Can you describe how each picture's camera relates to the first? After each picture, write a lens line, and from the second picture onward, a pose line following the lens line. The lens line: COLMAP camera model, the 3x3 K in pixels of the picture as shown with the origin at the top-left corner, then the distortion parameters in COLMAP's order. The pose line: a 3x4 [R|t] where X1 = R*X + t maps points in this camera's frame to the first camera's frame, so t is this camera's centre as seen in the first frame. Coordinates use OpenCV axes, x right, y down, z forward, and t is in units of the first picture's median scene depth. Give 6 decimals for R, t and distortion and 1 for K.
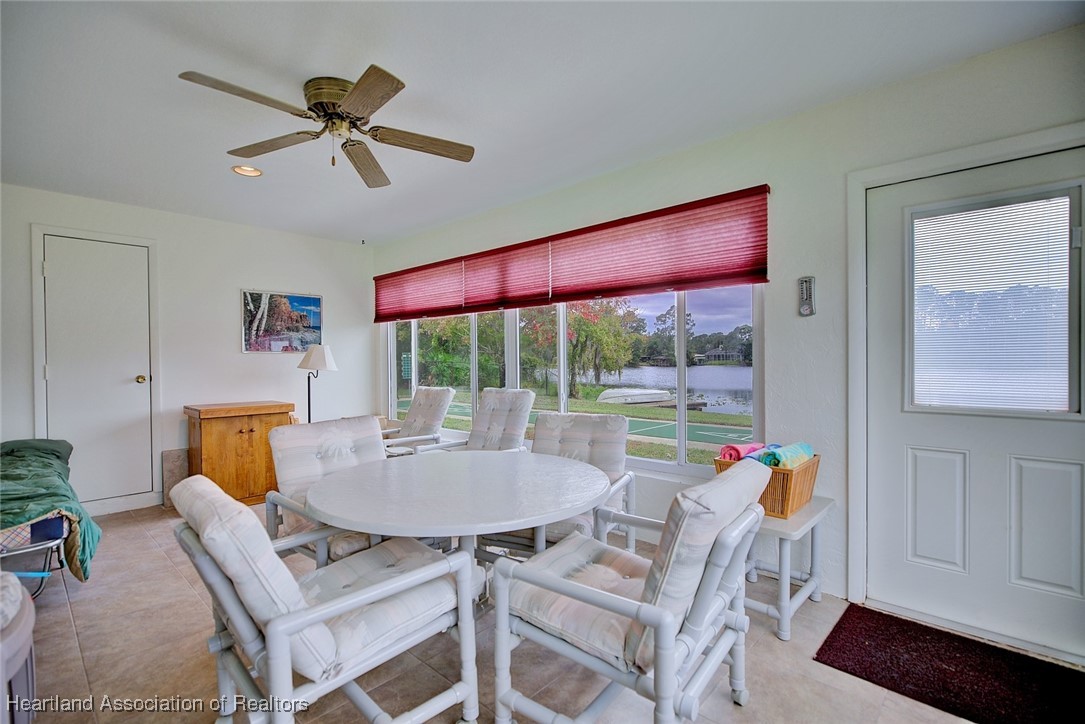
lens RADIAL K [[496.7, 0, 538.4], [0, 496.7, 361.8], [0, 0, 1]] dist [-0.002095, -0.001186]
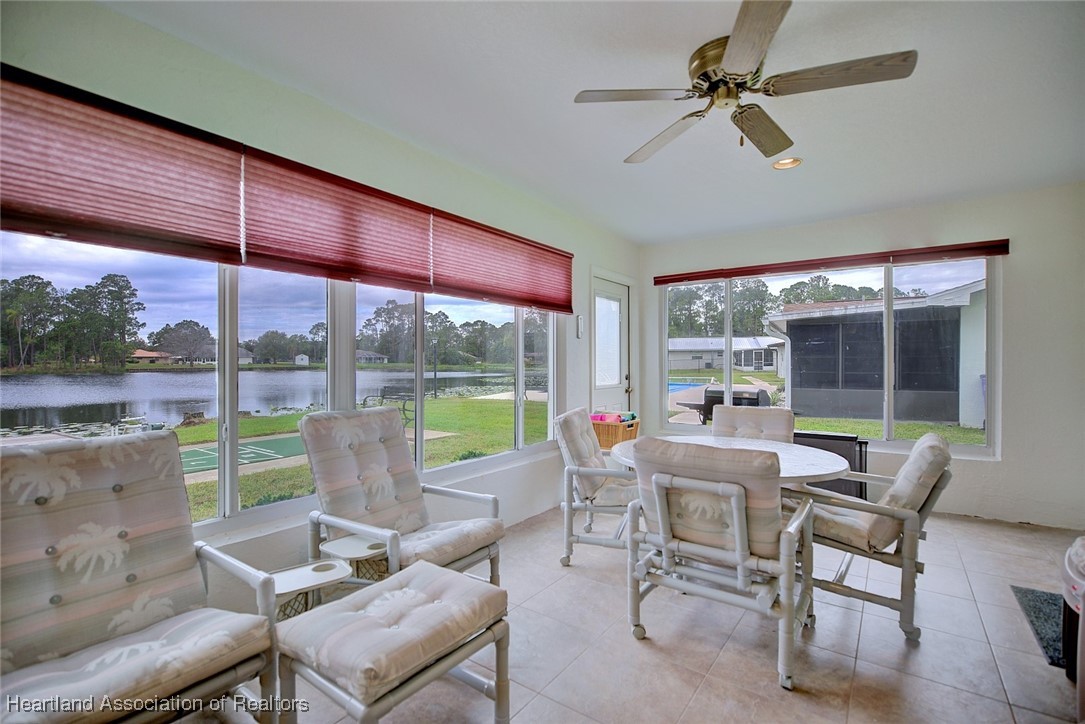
lens RADIAL K [[496.7, 0, 538.7], [0, 496.7, 362.8], [0, 0, 1]] dist [-0.002095, -0.001186]
pose [[-0.122225, 0.005844, 0.992485, -0.783510], [0.004554, 0.999975, -0.005328, 0.001468], [-0.992492, 0.003869, -0.122248, 0.918779]]
